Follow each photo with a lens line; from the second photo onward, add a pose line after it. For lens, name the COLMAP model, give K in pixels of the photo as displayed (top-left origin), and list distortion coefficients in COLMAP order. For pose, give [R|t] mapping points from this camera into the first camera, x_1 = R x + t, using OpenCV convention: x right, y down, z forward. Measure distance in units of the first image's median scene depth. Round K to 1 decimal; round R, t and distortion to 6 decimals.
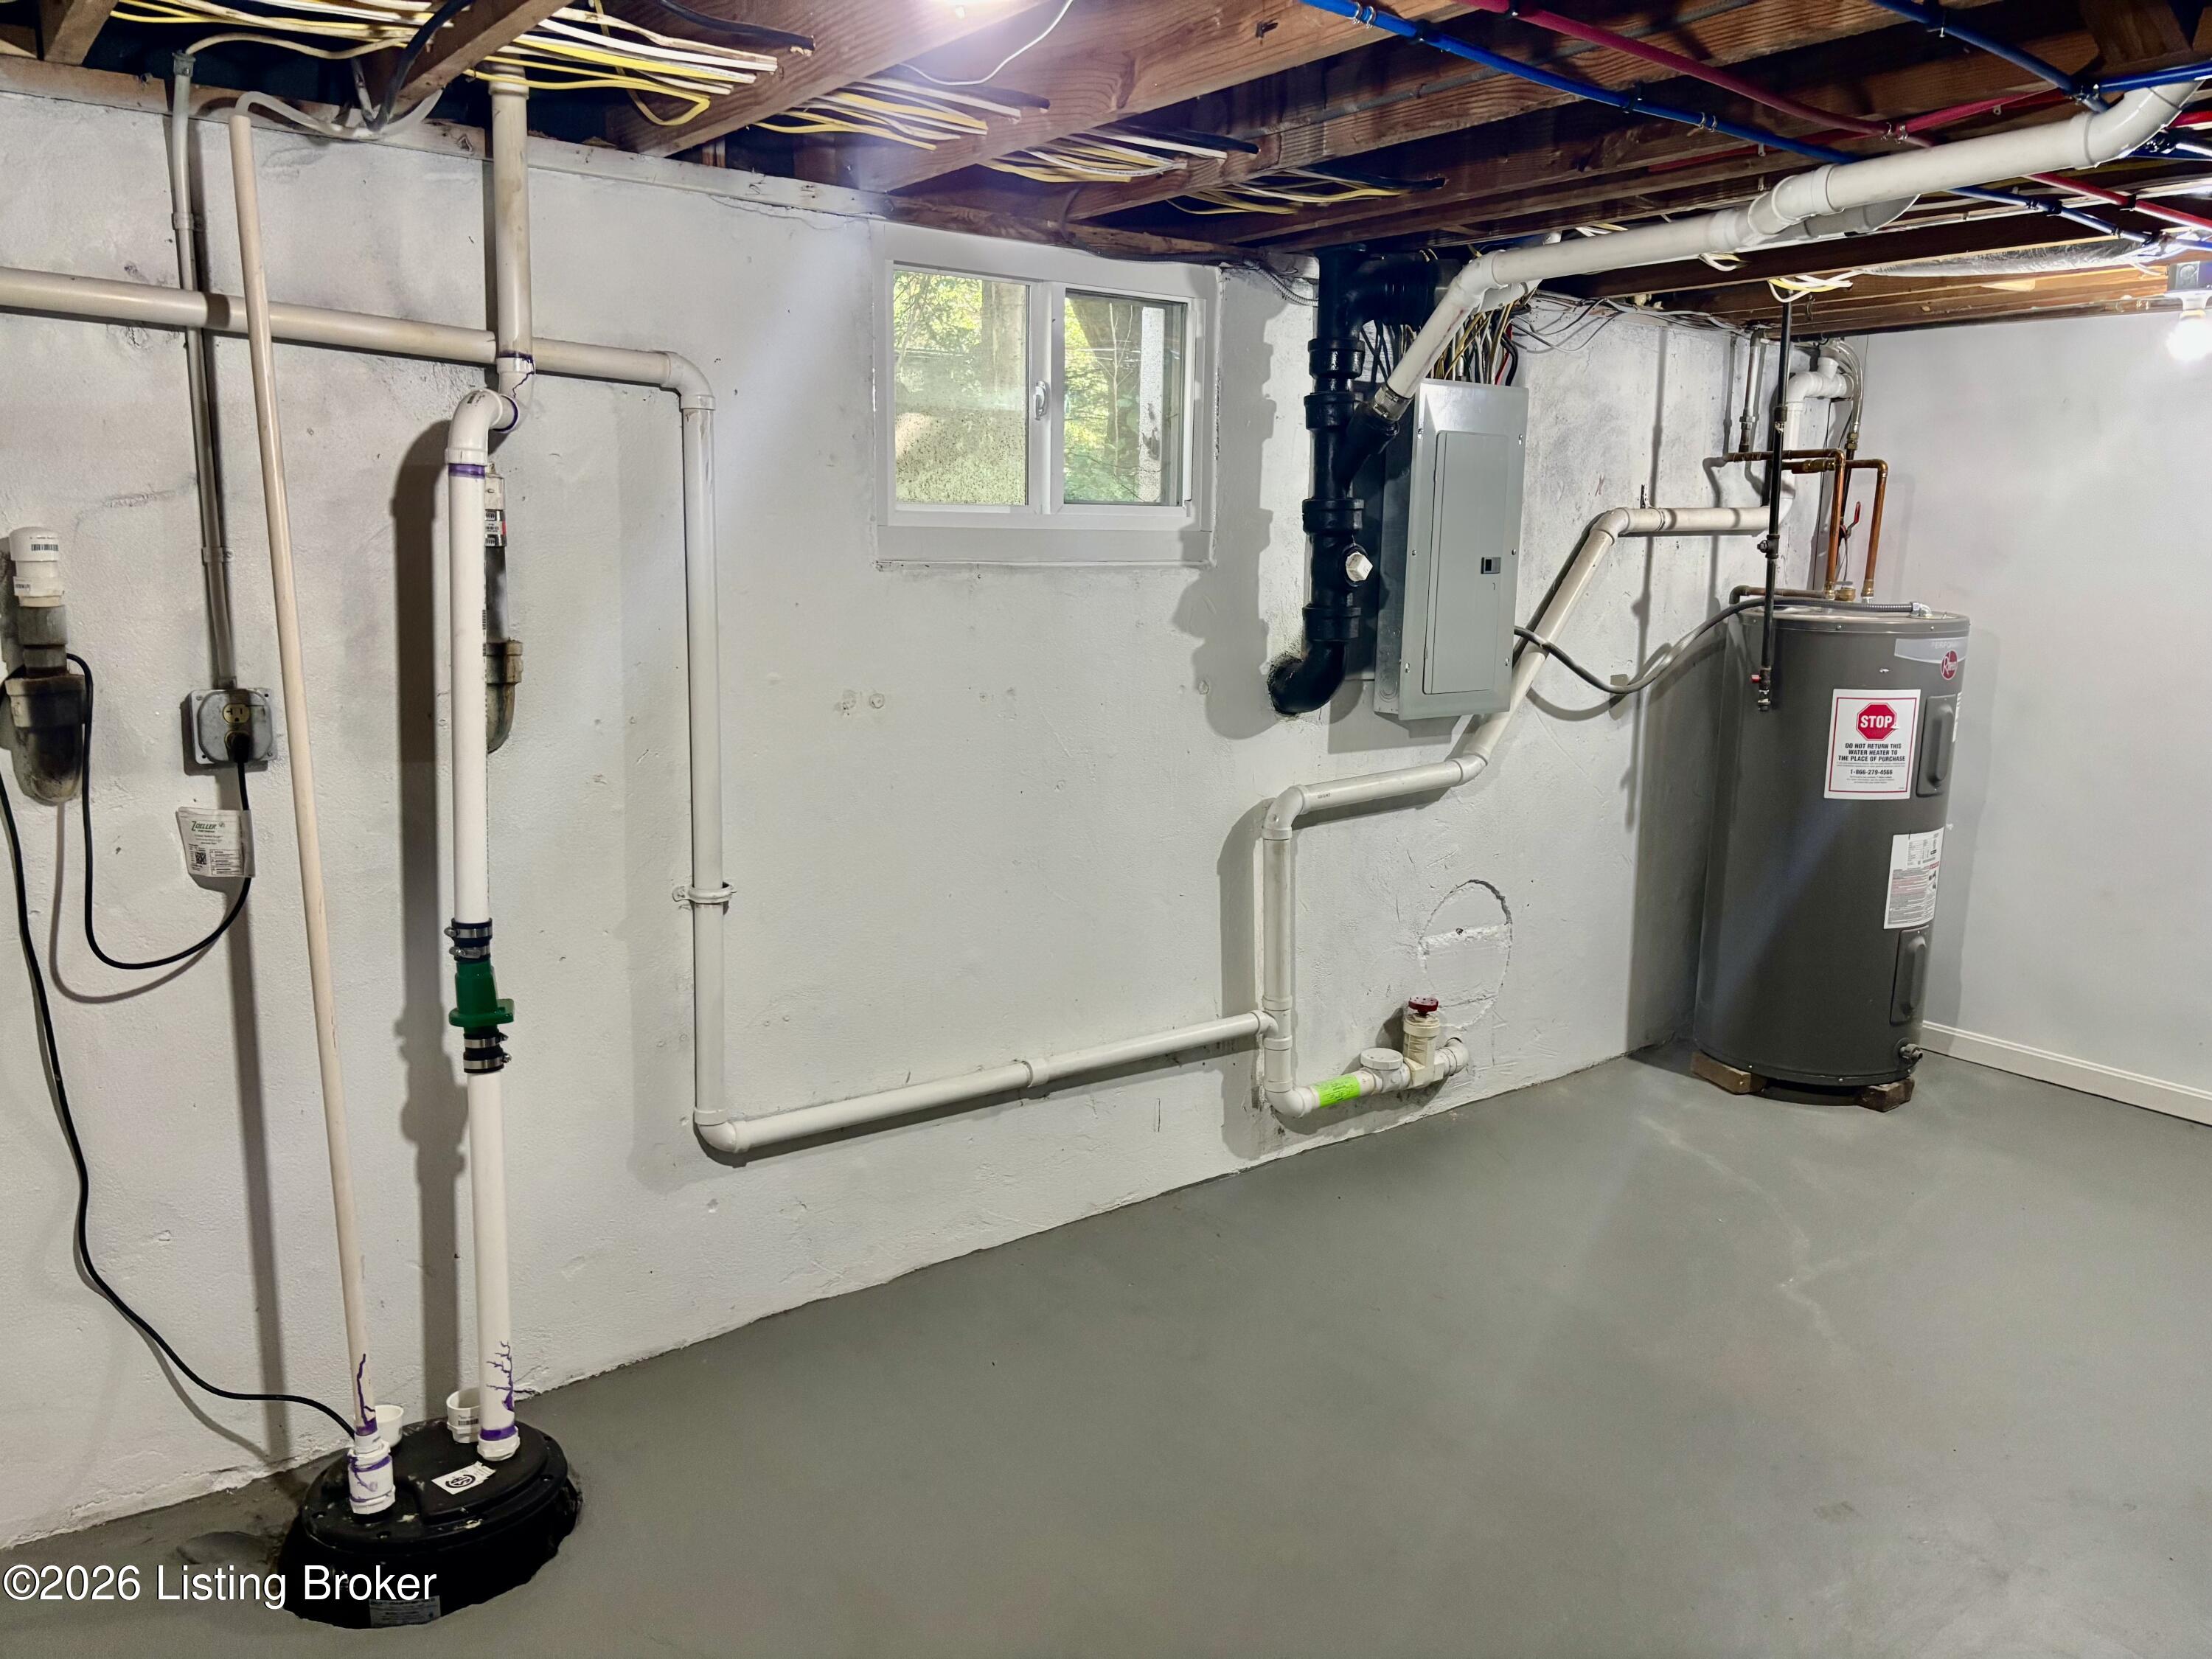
lens RADIAL K [[1687.2, 0, 1100.4], [0, 1687.2, 836.7], [0, 0, 1]] dist [0.086291, -0.080996]
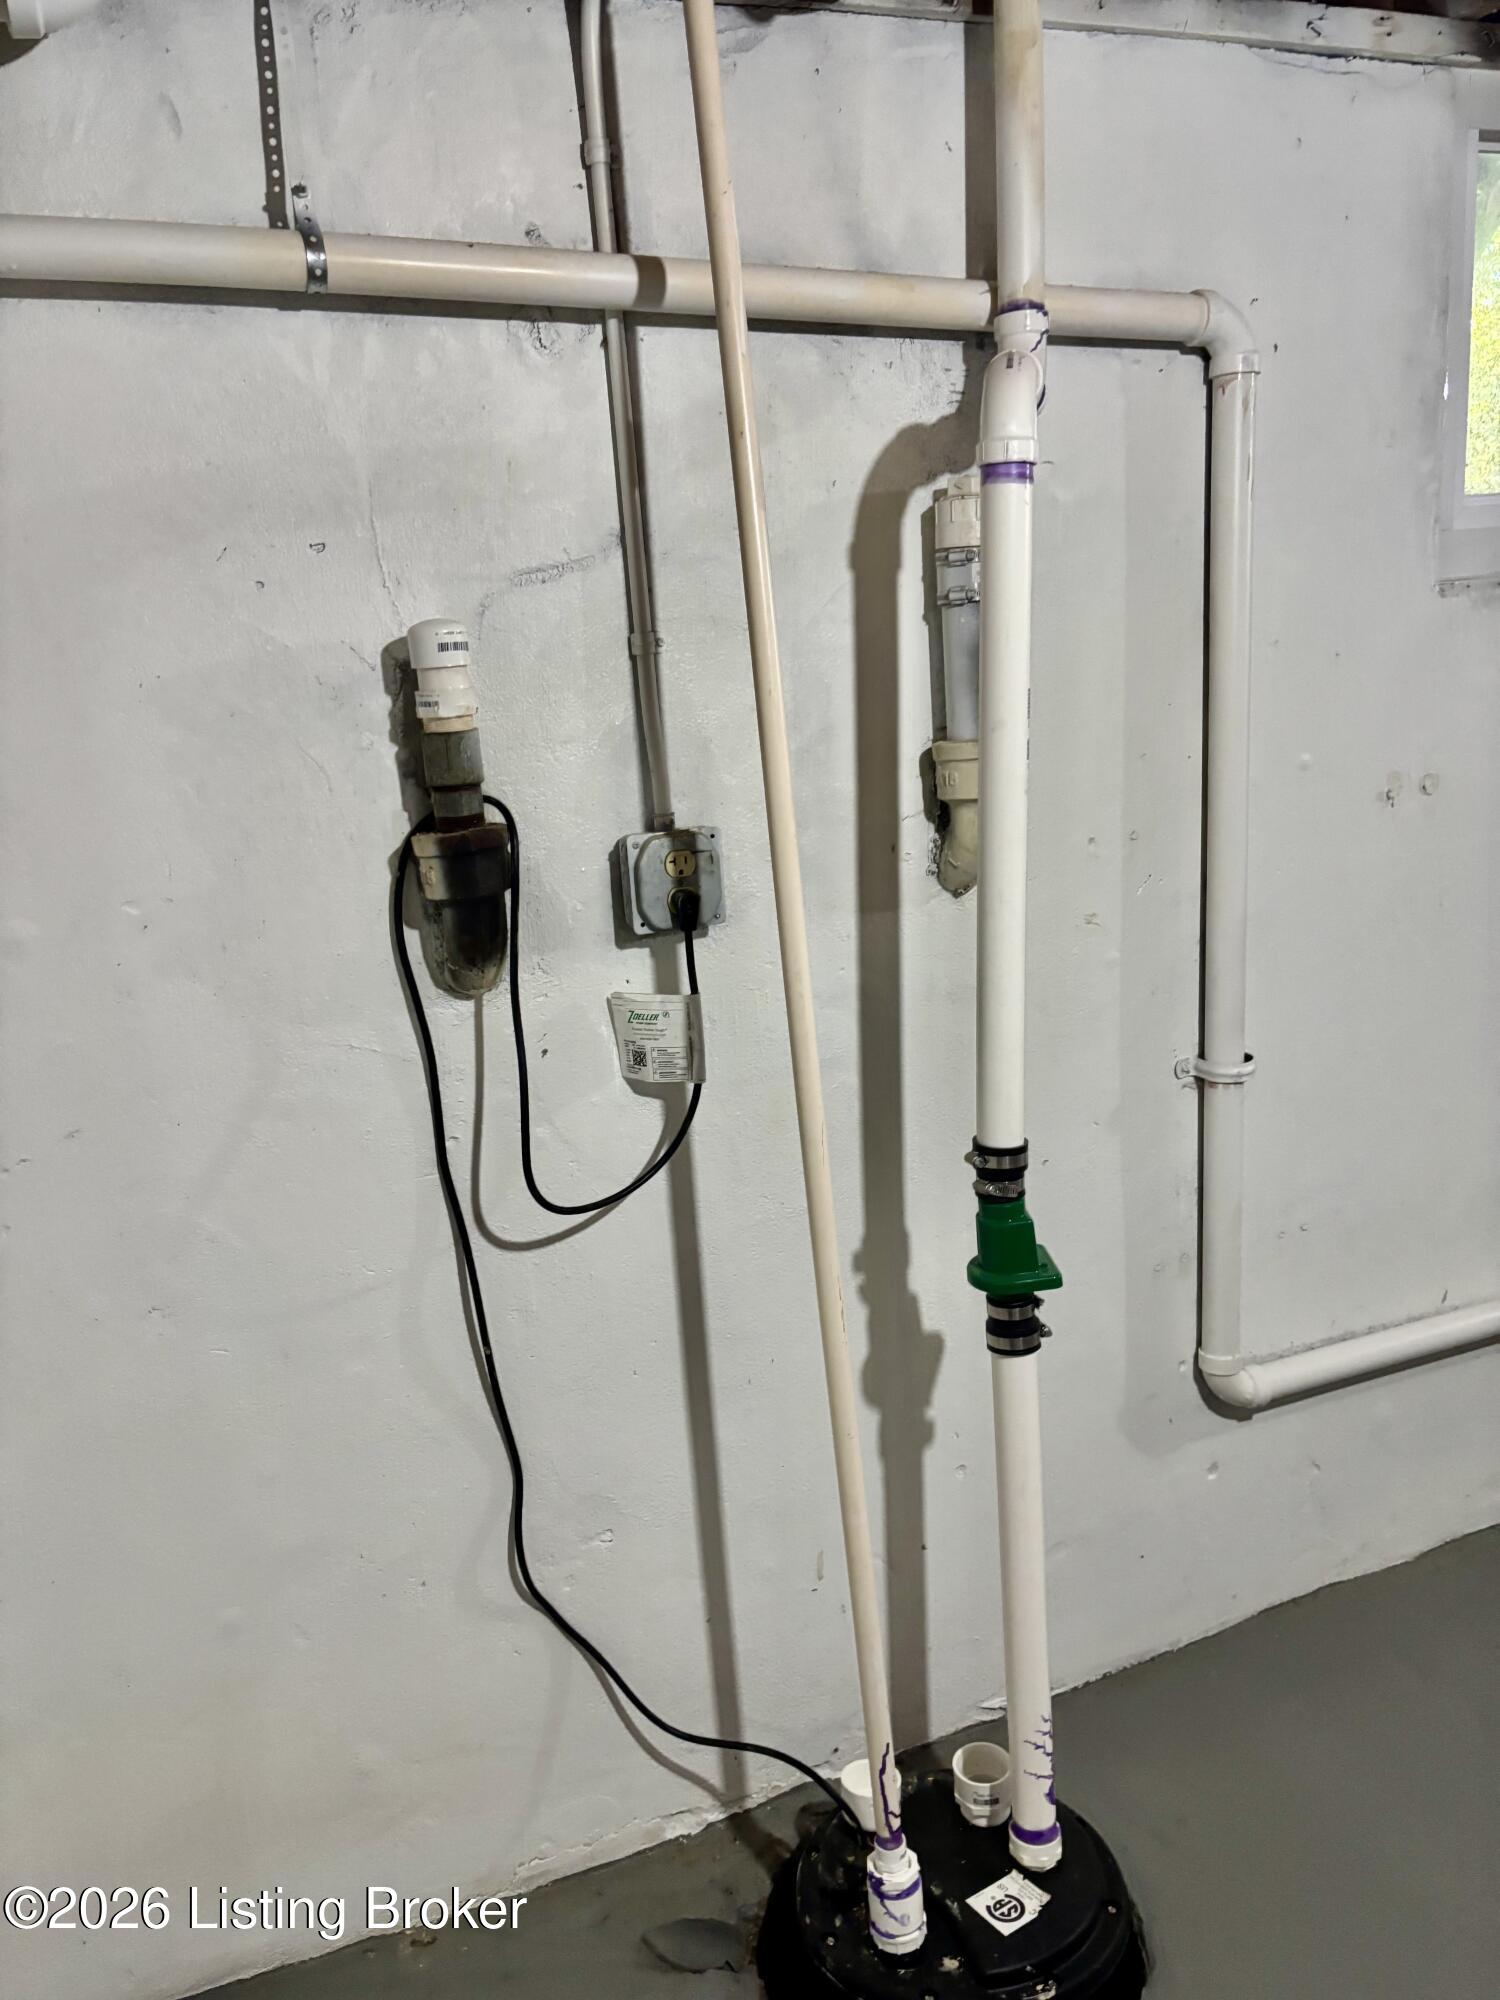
lens RADIAL K [[1525.5, 0, 740.9], [0, 1525.5, 1011.6], [0, 0, 1]] dist [0.086291, -0.080996]
pose [[0.964116, -0.018747, -0.264820, -0.304699], [0.037732, 0.997053, 0.066789, -0.050559], [0.262788, -0.074384, 0.961982, 0.373921]]
